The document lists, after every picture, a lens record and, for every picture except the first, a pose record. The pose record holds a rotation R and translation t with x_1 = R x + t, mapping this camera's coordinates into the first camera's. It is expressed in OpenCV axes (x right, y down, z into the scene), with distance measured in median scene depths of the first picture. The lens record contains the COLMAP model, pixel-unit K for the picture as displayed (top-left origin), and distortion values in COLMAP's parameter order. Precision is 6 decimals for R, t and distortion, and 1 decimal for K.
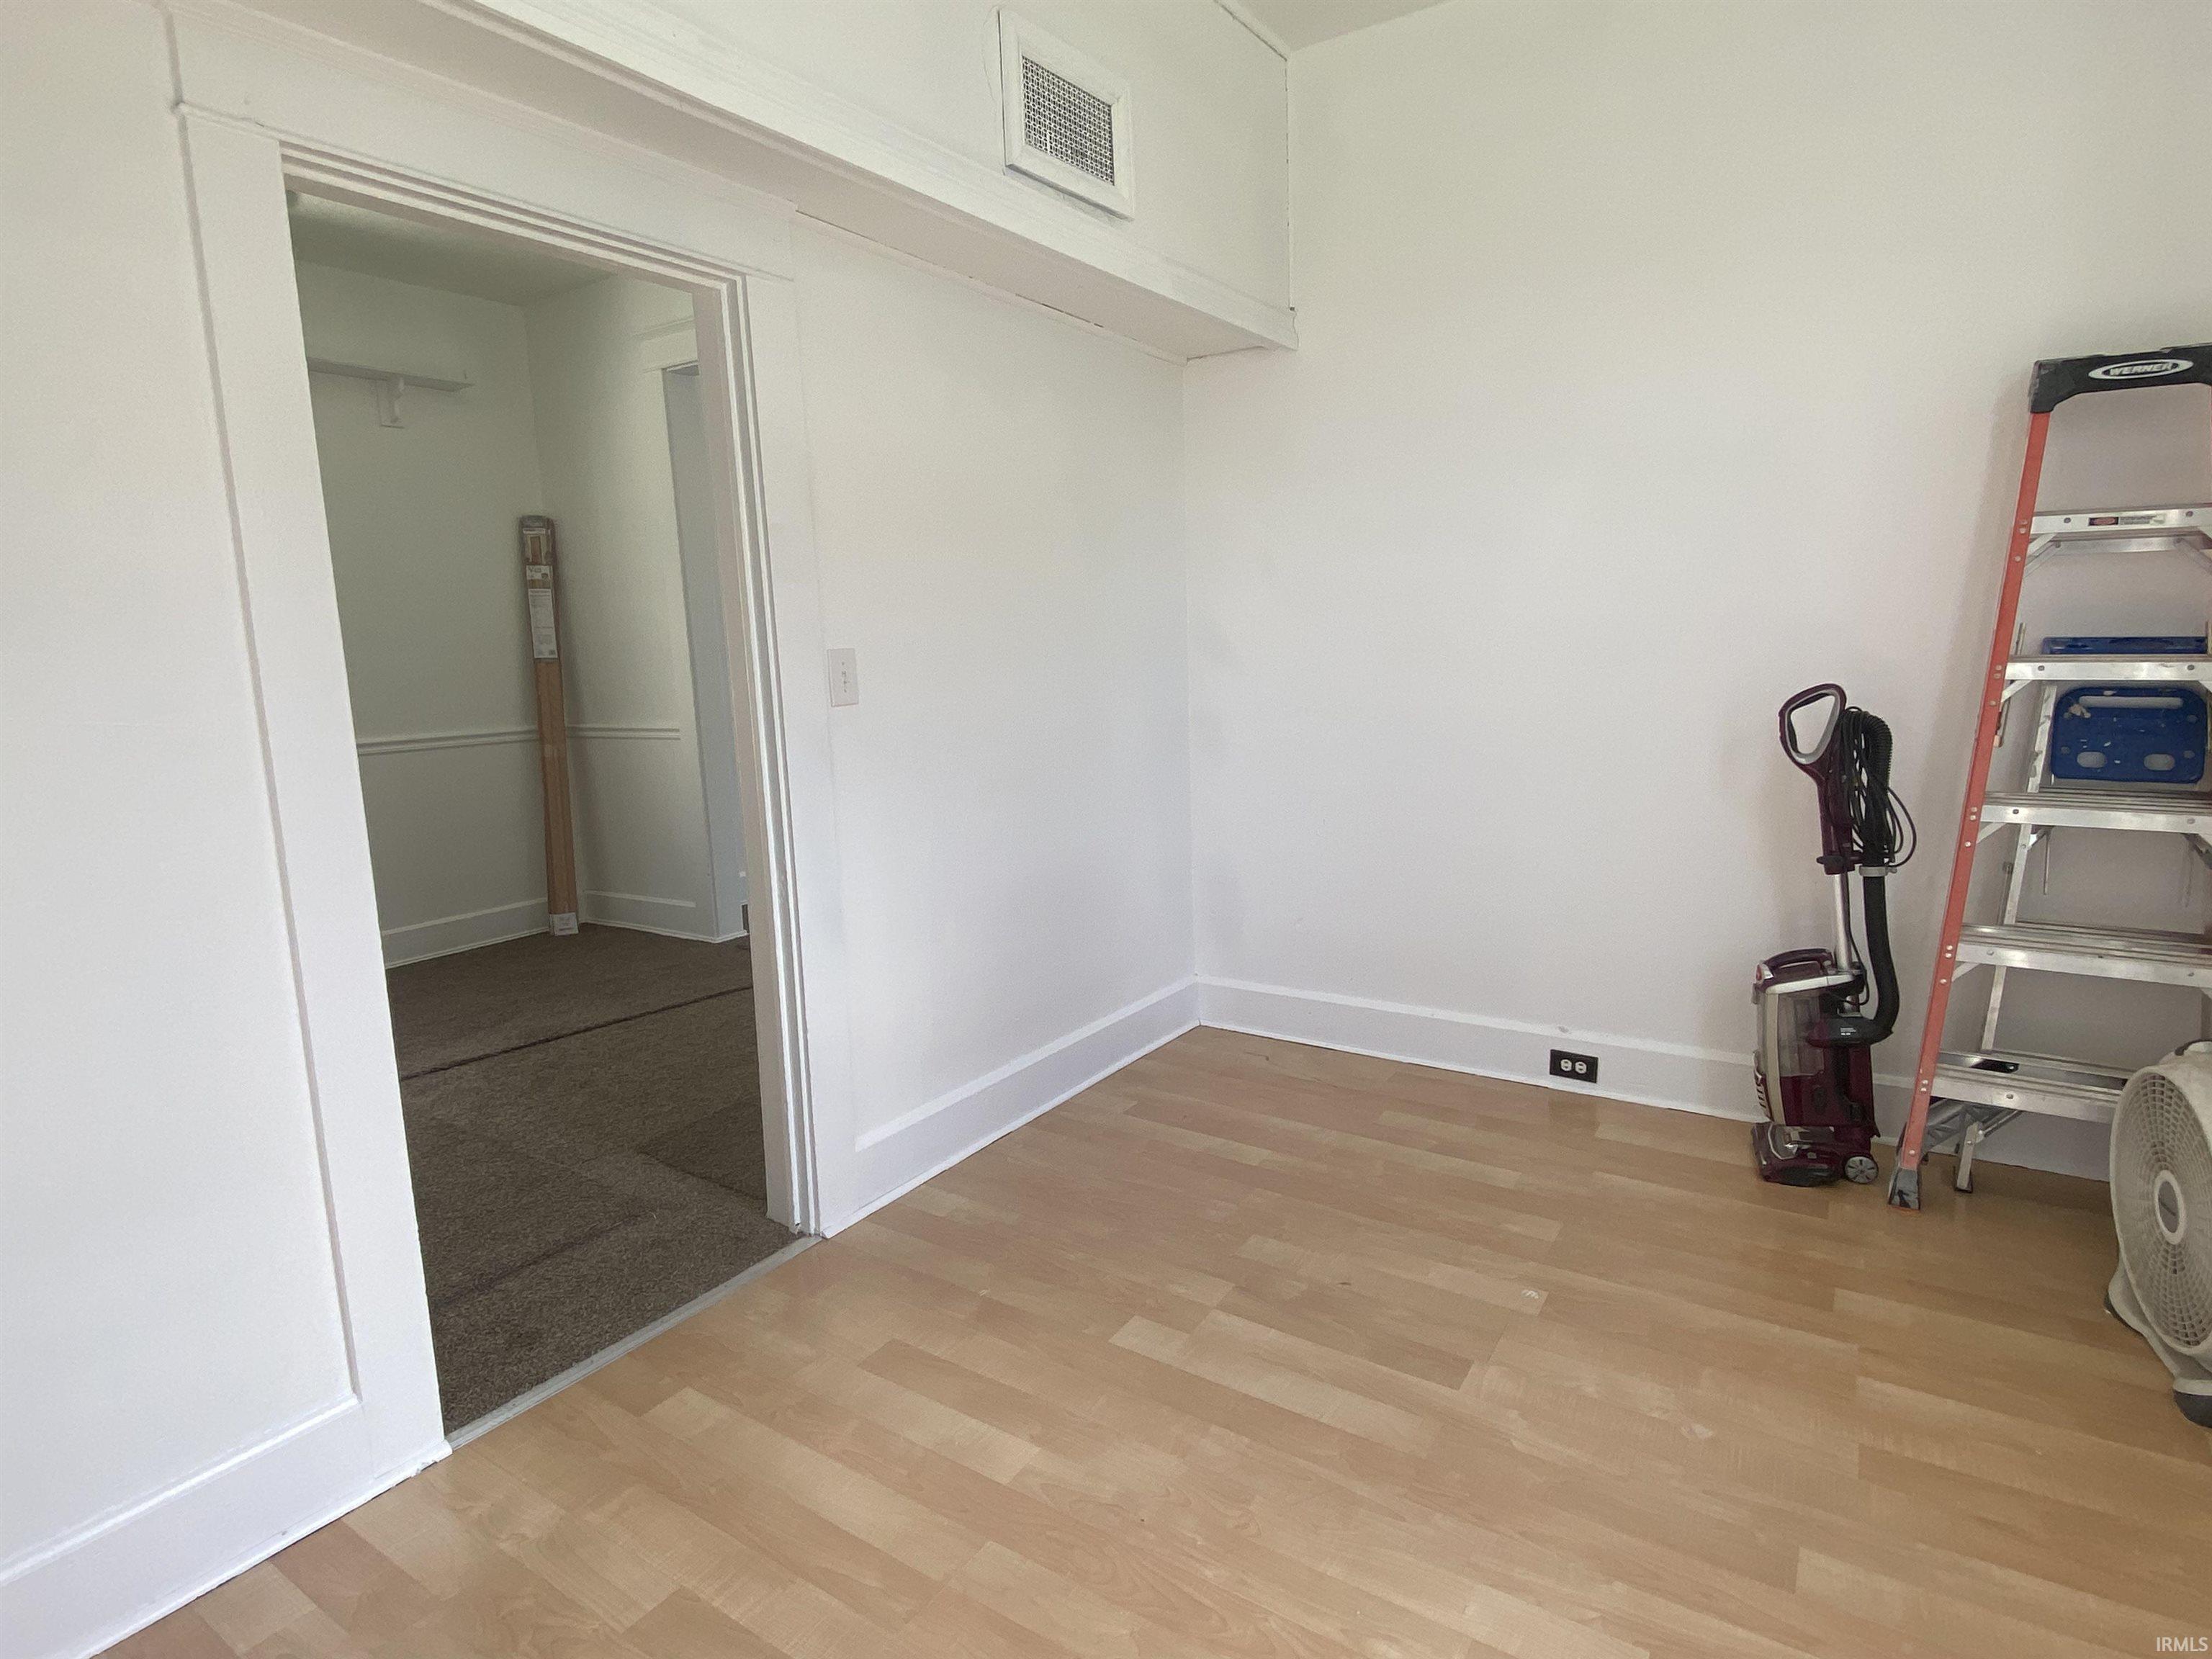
lens RADIAL K [[1197.8, 0, 1107.1], [0, 1197.8, 828.2], [0, 0, 1]] dist [-0.000927, -0.000313]
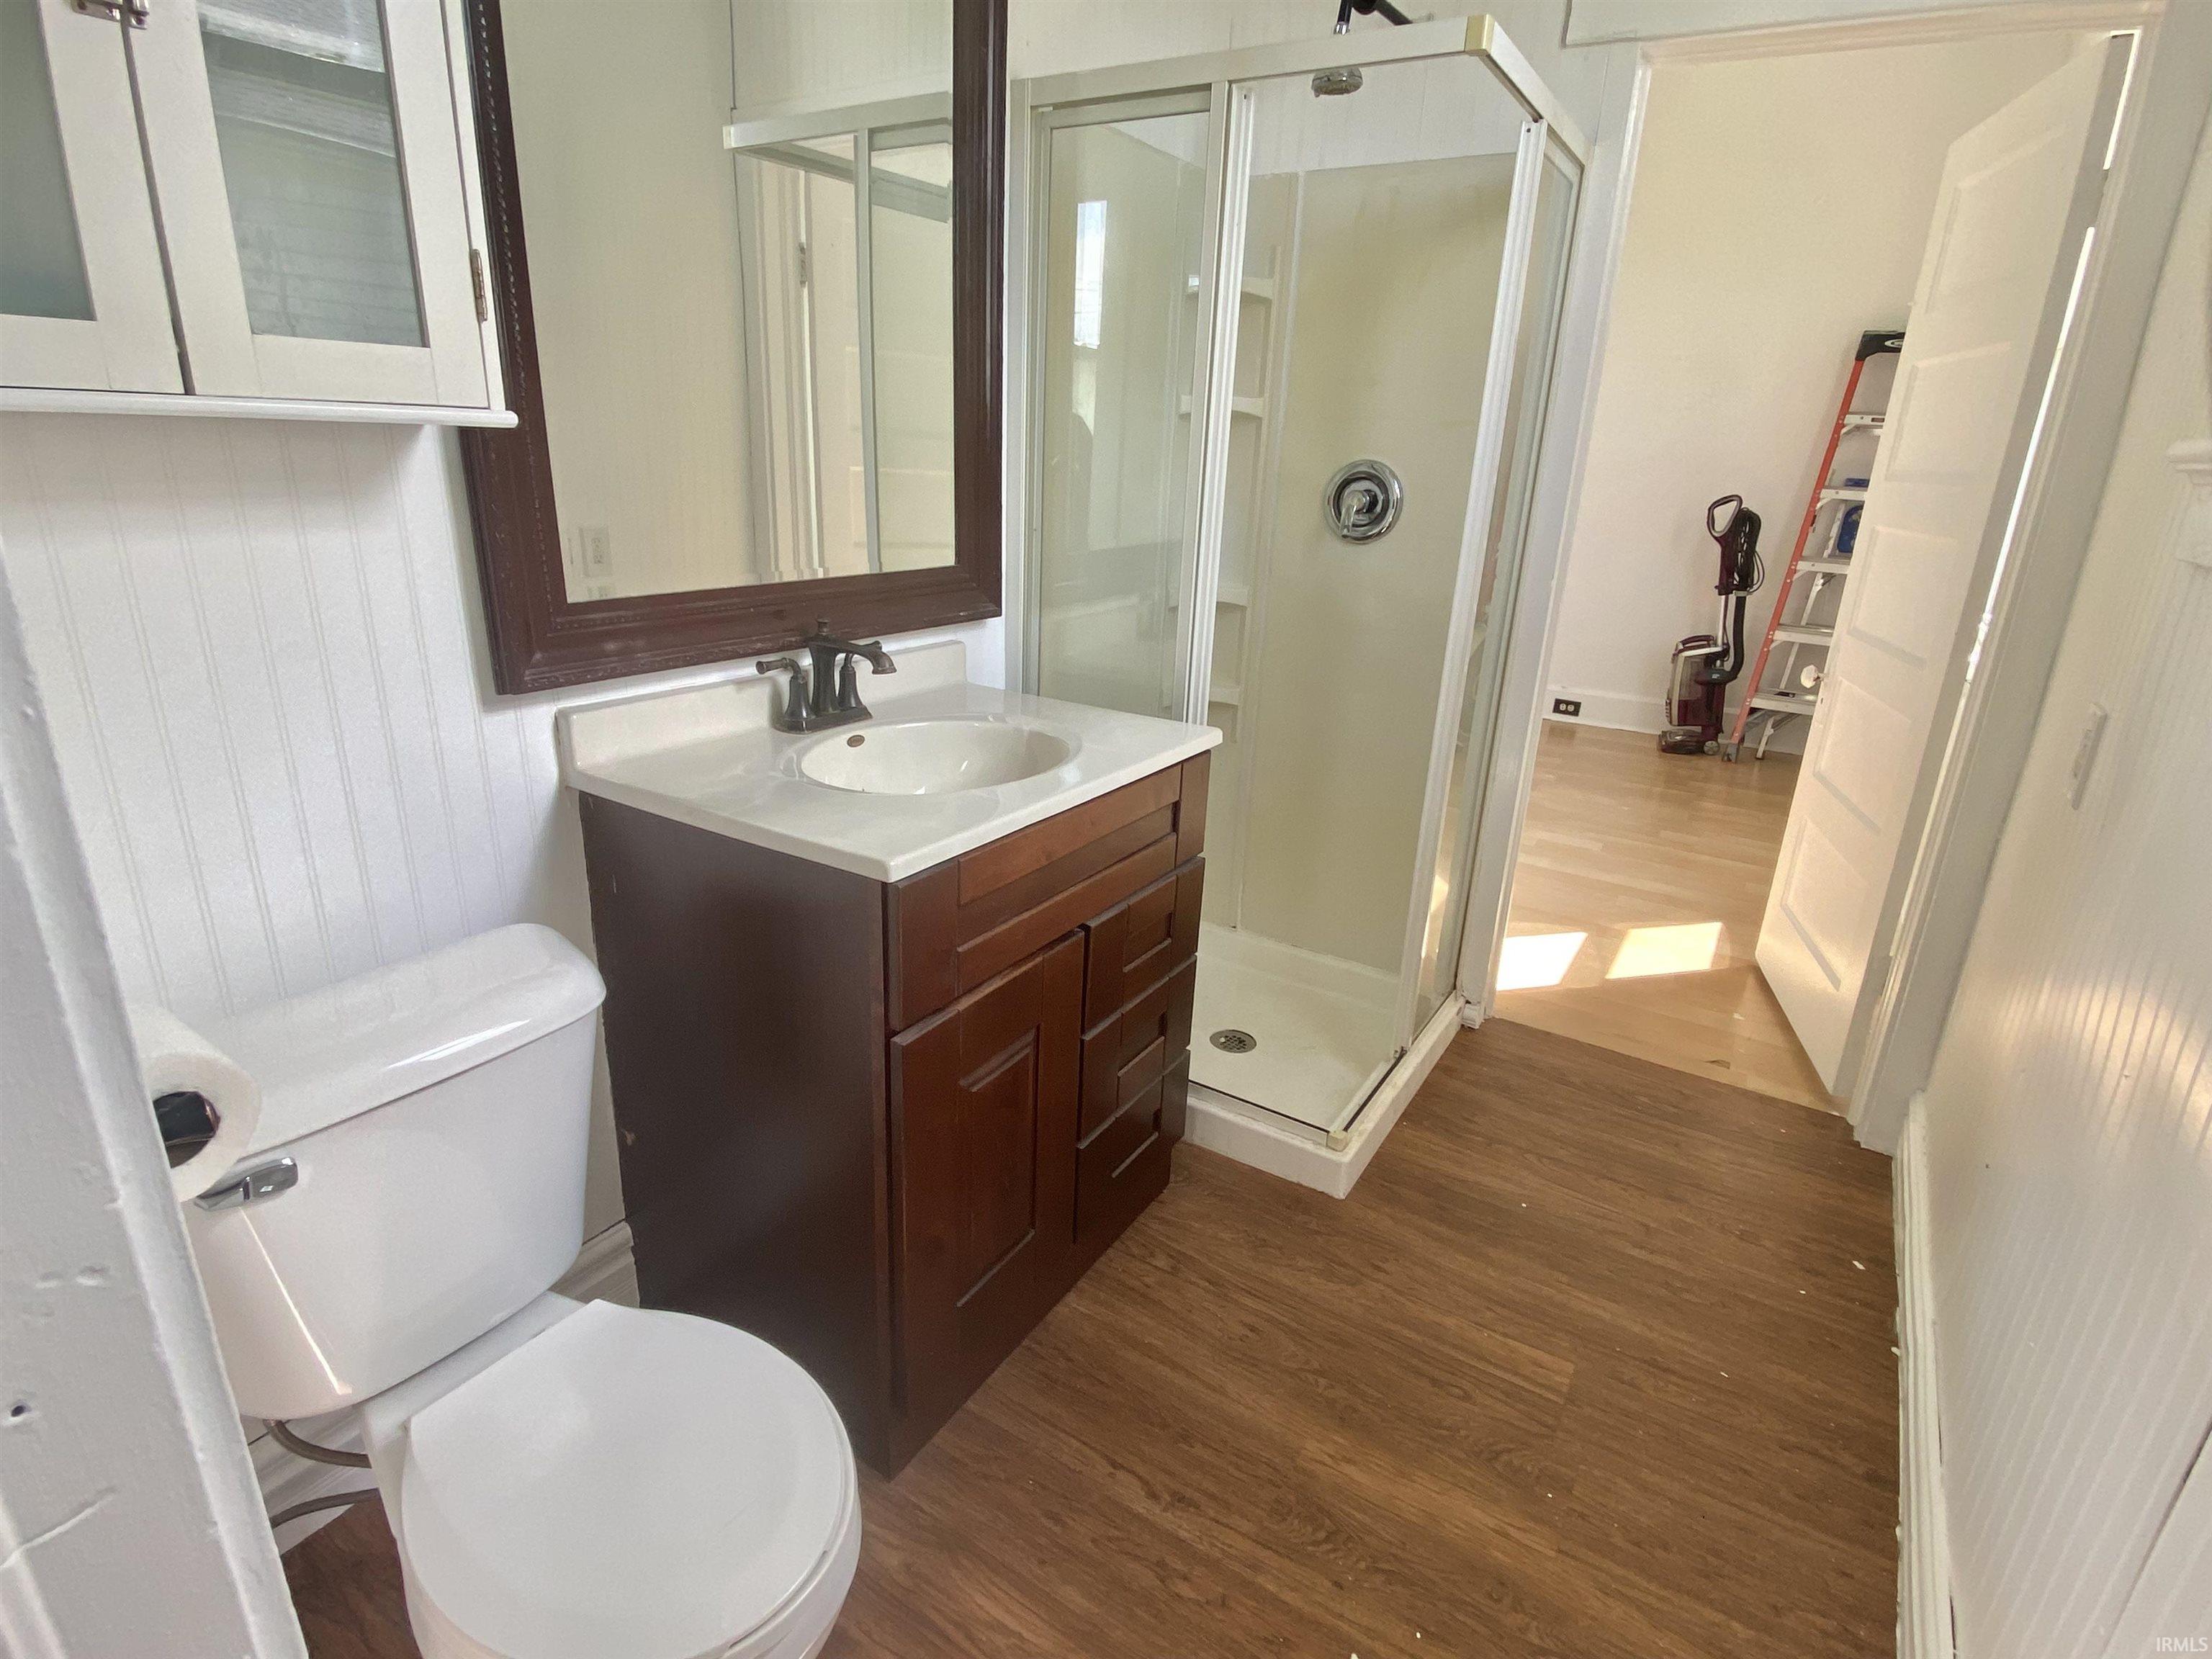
lens RADIAL K [[1110.8, 0, 1101.7], [0, 1110.8, 831.8], [0, 0, 1]] dist [0.002603, 0.000065]
pose [[0.997206, 0.065333, 0.036228, -0.457588], [-0.070536, 0.983172, 0.168516, 0.186112], [-0.024609, -0.170600, 0.985033, -0.854132]]
